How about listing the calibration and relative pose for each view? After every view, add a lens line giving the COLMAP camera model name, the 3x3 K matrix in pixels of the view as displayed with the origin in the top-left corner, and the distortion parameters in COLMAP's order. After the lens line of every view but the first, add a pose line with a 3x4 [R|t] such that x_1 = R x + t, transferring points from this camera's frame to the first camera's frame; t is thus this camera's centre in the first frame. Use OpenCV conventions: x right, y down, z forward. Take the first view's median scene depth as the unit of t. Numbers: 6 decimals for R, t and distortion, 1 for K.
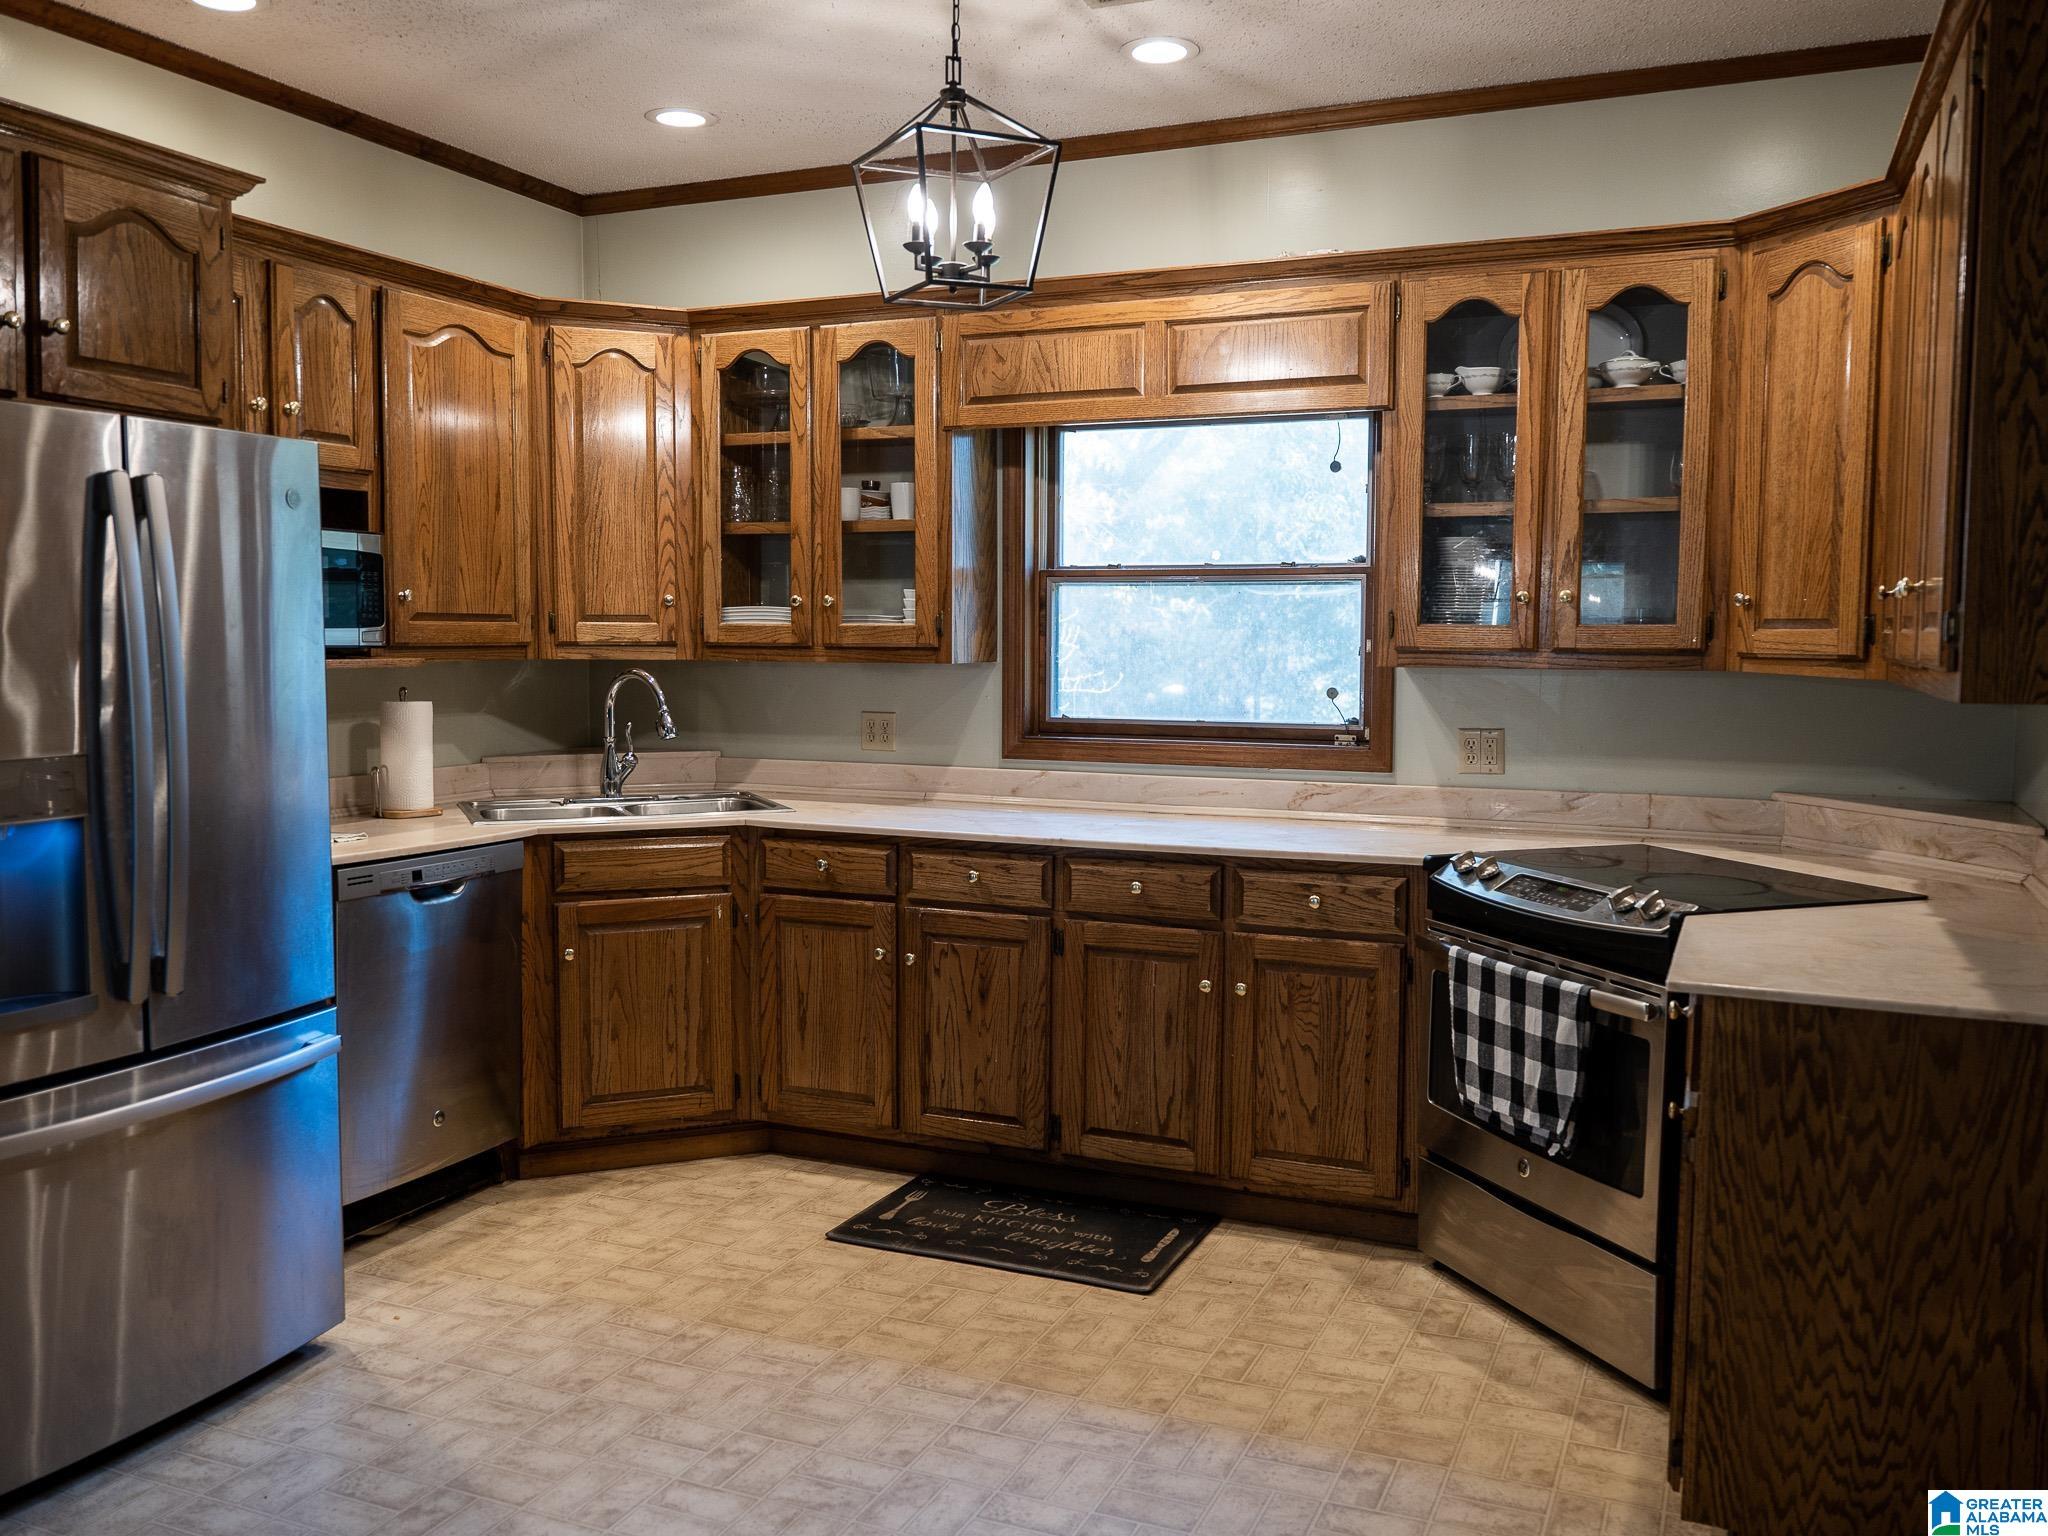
lens RADIAL K [[1743.5, 0, 1024.0], [0, 1743.5, 768.0], [0, 0, 1]] dist [0.001966, 0.015600]
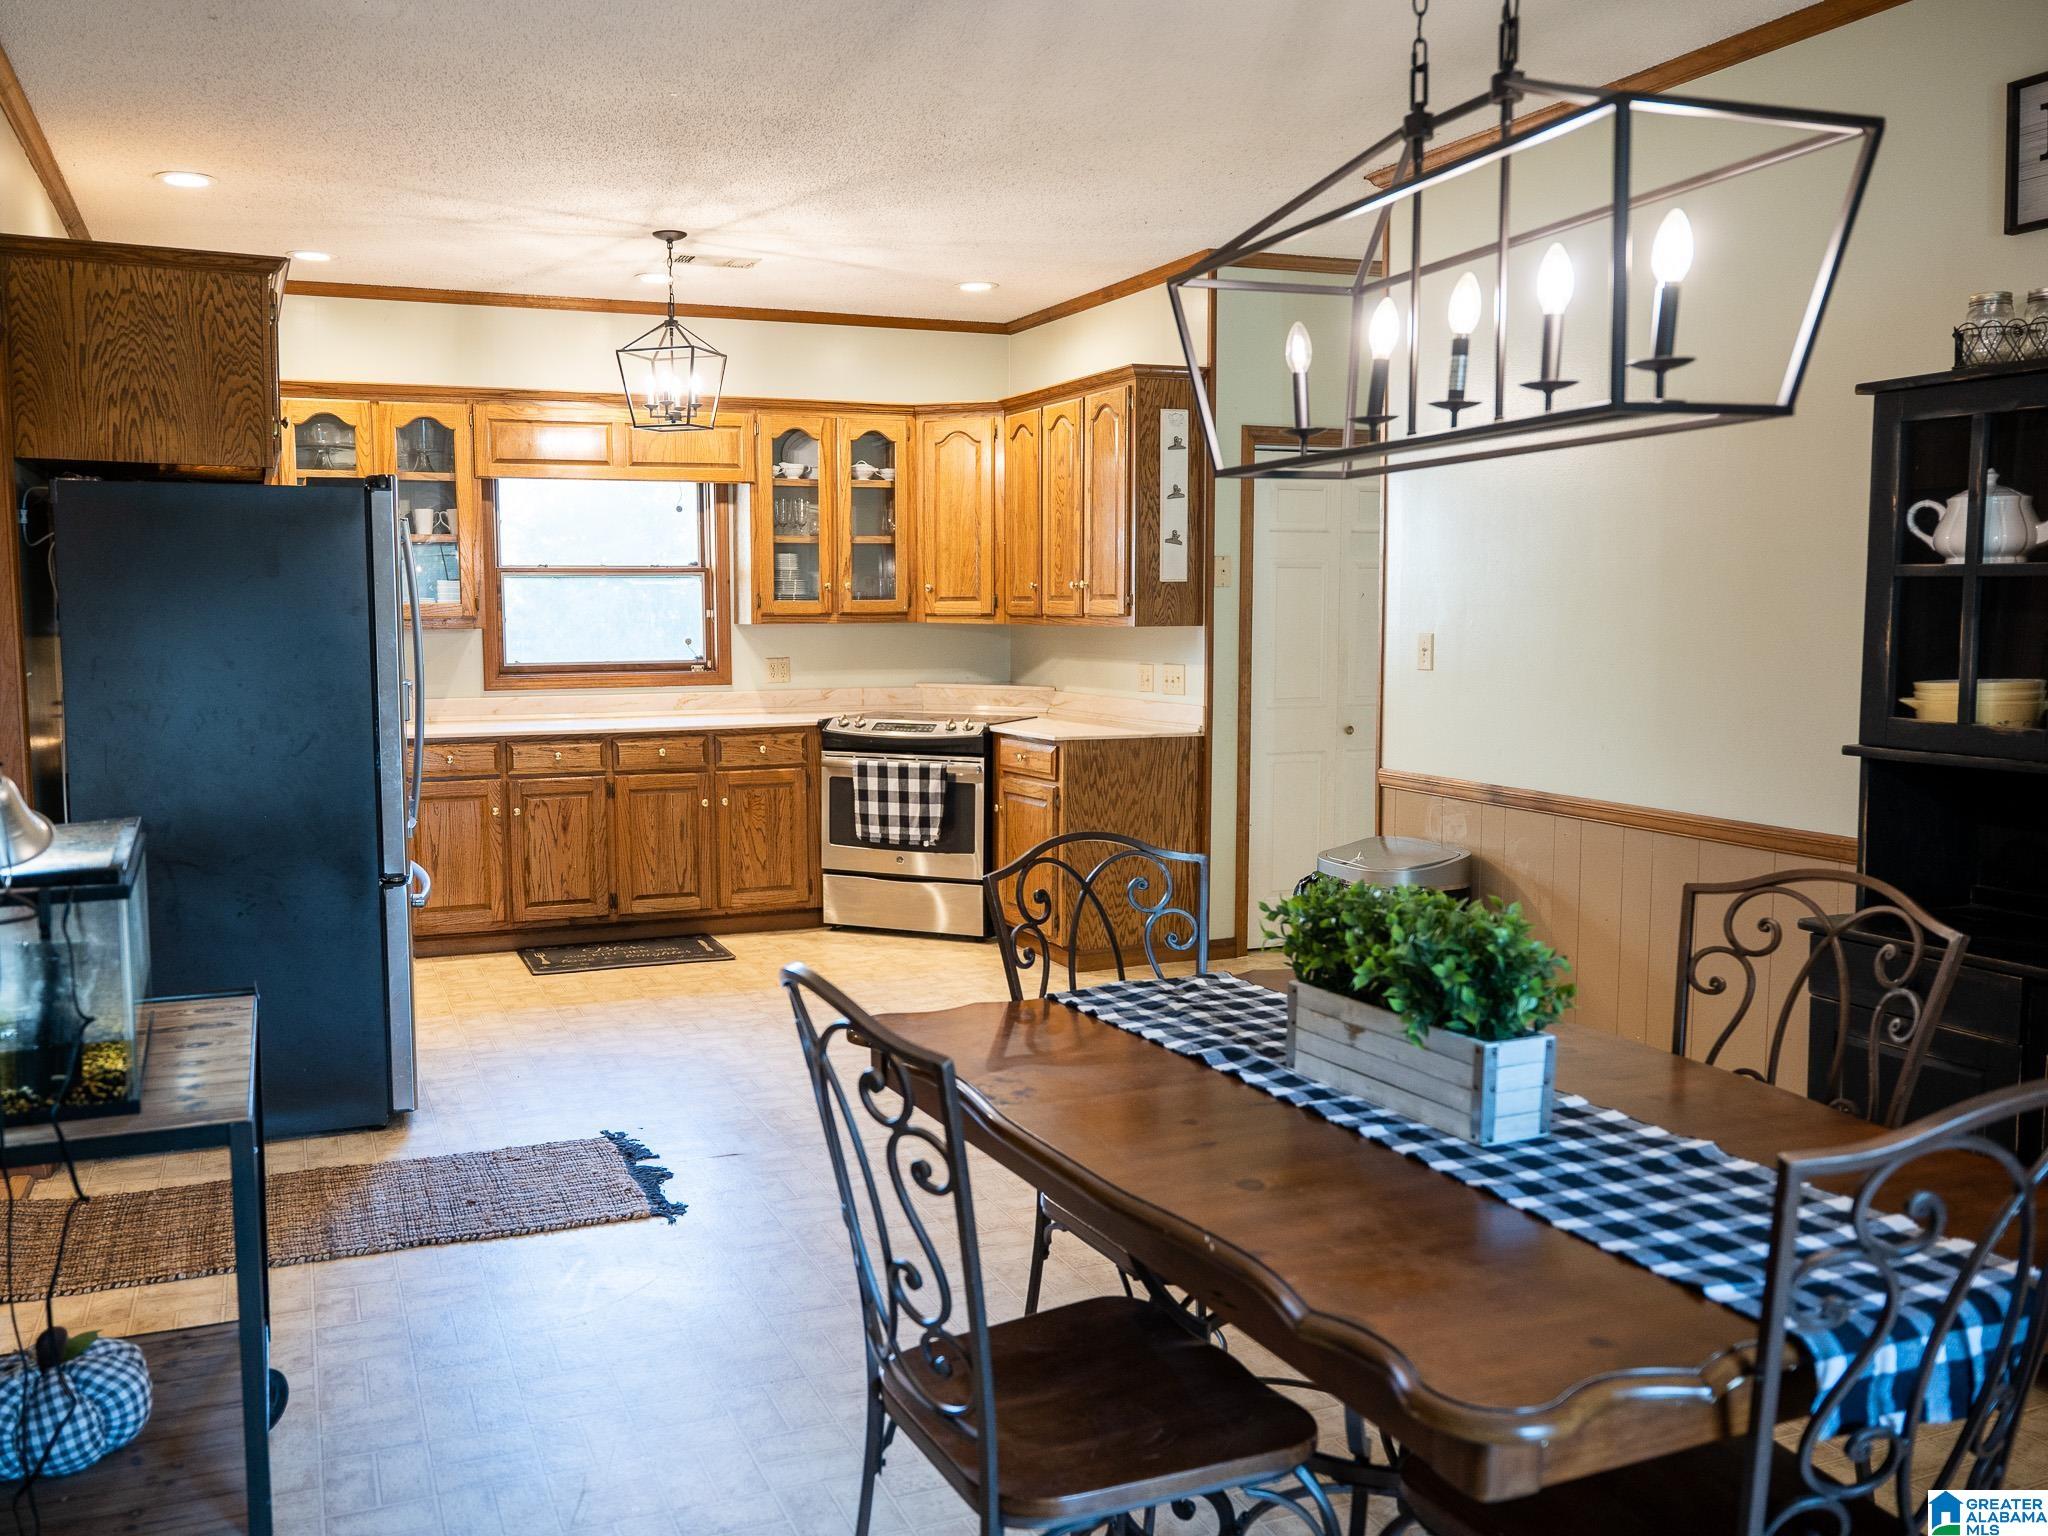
lens RADIAL K [[1654.8, 0, 1024.0], [0, 1654.8, 768.0], [0, 0, 1]] dist [0.001512, 0.016776]
pose [[0.689069, -0.080110, 0.720254, -0.887539], [0.066779, 0.996662, 0.046966, 0.030610], [-0.721612, 0.015735, 0.692119, -0.416241]]
